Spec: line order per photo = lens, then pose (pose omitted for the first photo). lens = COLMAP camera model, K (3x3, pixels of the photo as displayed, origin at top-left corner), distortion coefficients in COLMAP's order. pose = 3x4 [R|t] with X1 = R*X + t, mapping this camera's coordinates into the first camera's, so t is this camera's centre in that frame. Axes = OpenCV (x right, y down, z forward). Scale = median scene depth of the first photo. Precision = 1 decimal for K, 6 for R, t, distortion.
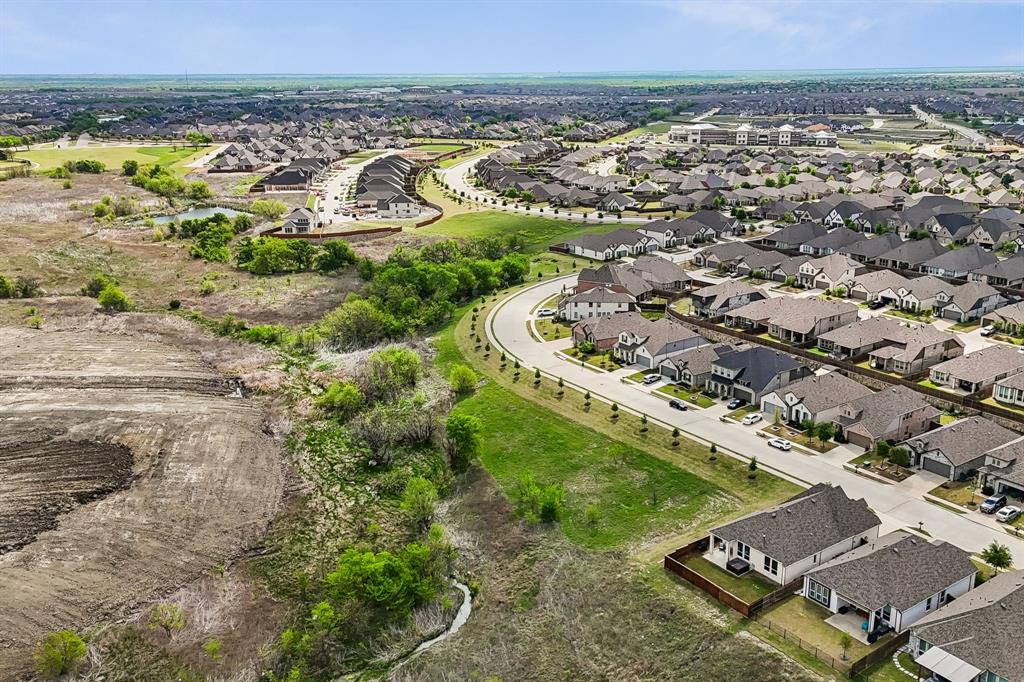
lens RADIAL K [[889.6, 0, 512.3], [0, 889.6, 362.1], [0, 0, 1]] dist [0.063543, -0.059678]
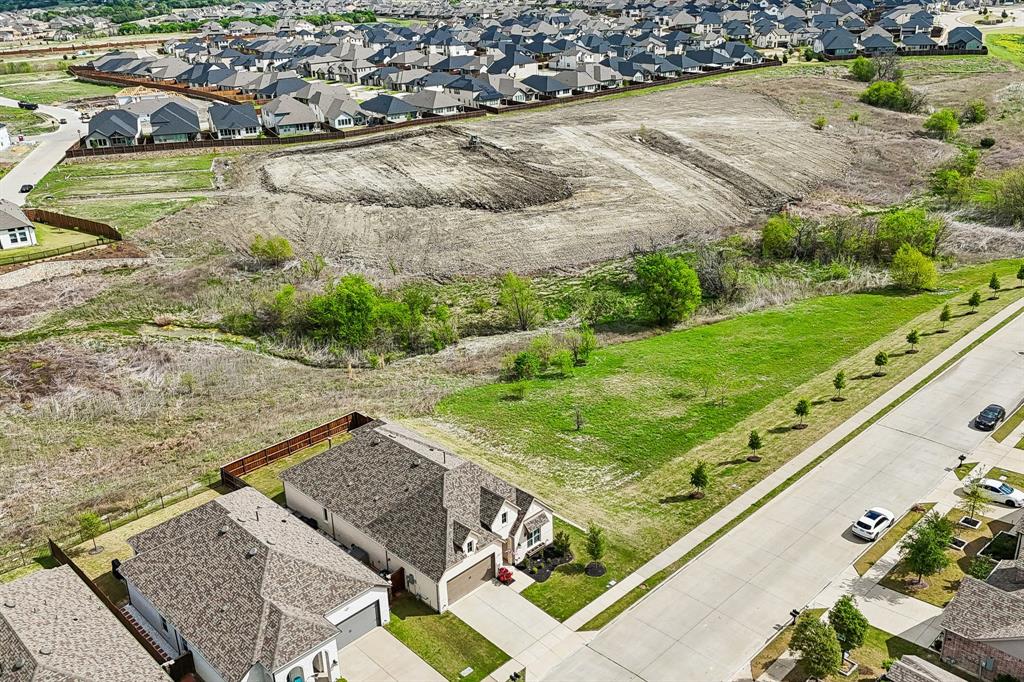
lens RADIAL K [[889.6, 0, 512.3], [0, 889.6, 362.1], [0, 0, 1]] dist [0.063543, -0.059678]
pose [[0.157891, 0.399585, -0.902996, 0.555293], [-0.278380, 0.895387, 0.347543, -0.073974], [0.947404, 0.196502, 0.252610, 0.610895]]
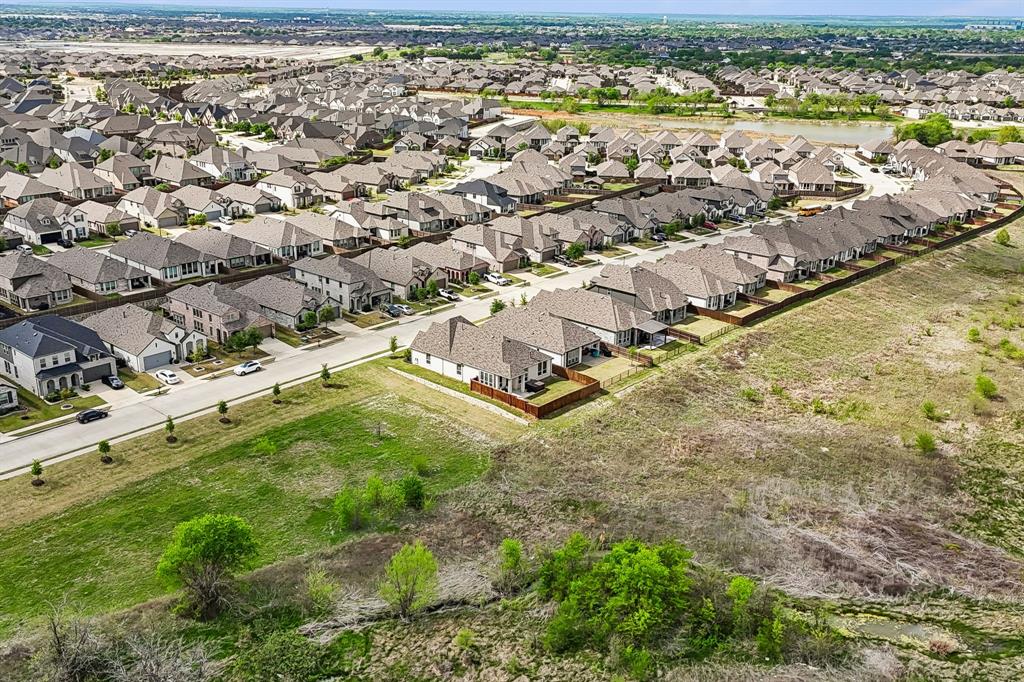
lens RADIAL K [[943.8, 0, 527.5], [0, 943.8, 342.4], [0, 0, 1]] dist [0.131072, -0.257682]
pose [[-0.233881, -0.314847, 0.919876, -0.539601], [0.288182, 0.881151, 0.374864, -0.176975], [-0.928574, 0.352766, -0.115351, 0.732987]]
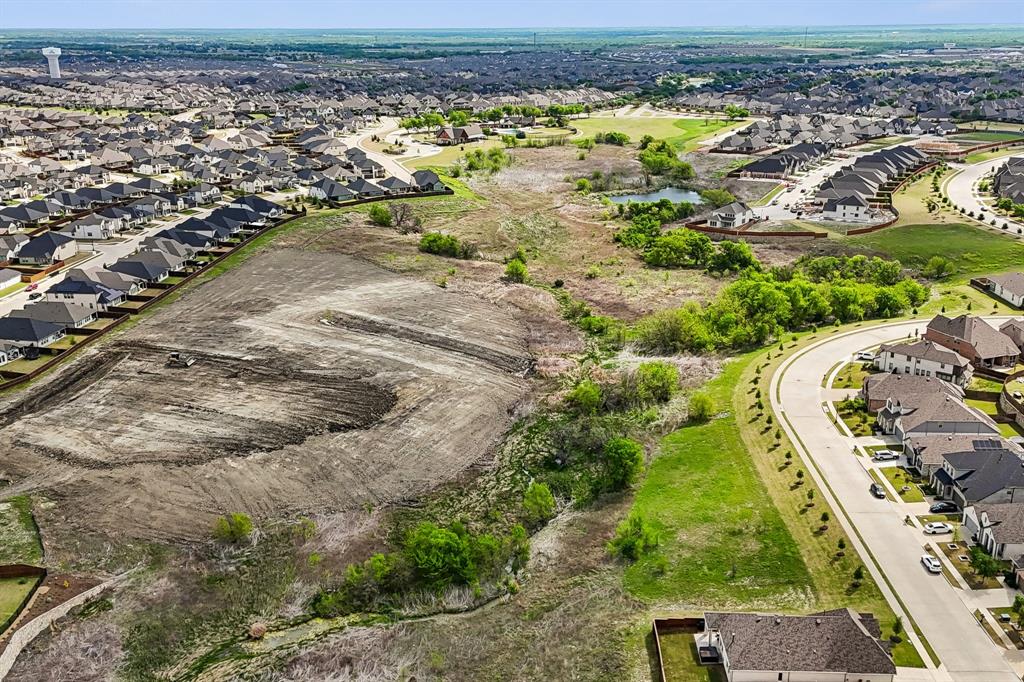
lens RADIAL K [[943.8, 0, 527.5], [0, 943.8, 342.4], [0, 0, 1]] dist [0.131072, -0.257682]
pose [[0.799618, 0.192963, -0.568661, 0.411500], [-0.185371, 0.980035, 0.071896, -0.099440], [0.571181, 0.047924, 0.819424, -0.000446]]
